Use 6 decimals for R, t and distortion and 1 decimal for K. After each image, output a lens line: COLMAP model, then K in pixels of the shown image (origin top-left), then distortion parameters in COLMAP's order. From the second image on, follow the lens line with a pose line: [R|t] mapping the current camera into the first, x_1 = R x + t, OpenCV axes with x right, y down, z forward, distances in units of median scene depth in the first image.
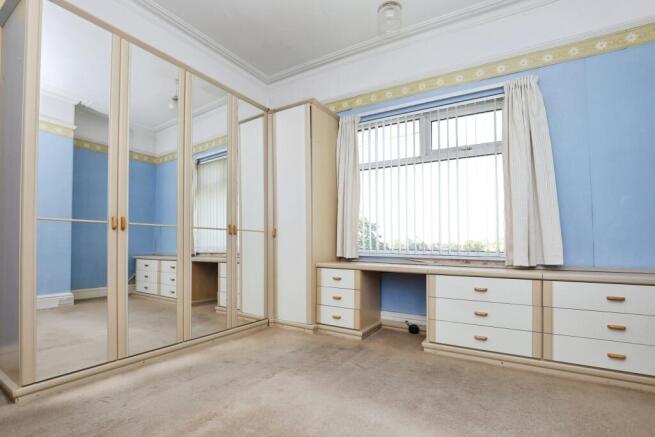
lens RADIAL K [[312.4, 0, 328.5], [0, 312.4, 237.6], [0, 0, 1]] dist [-0.003721, -0.000960]
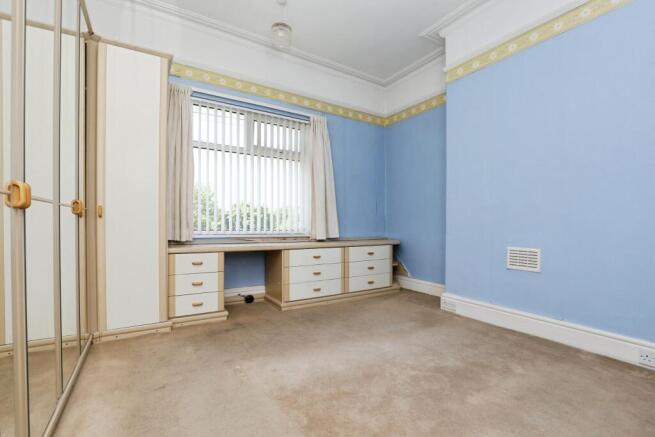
lens RADIAL K [[301.8, 0, 328.3], [0, 301.8, 221.9], [0, 0, 1]] dist [-0.000680, 0.000060]
pose [[0.460218, -0.000468, 0.887806, -0.612385], [-0.021551, 0.999699, 0.011699, -0.012418], [-0.887544, -0.024517, 0.460070, 0.248643]]
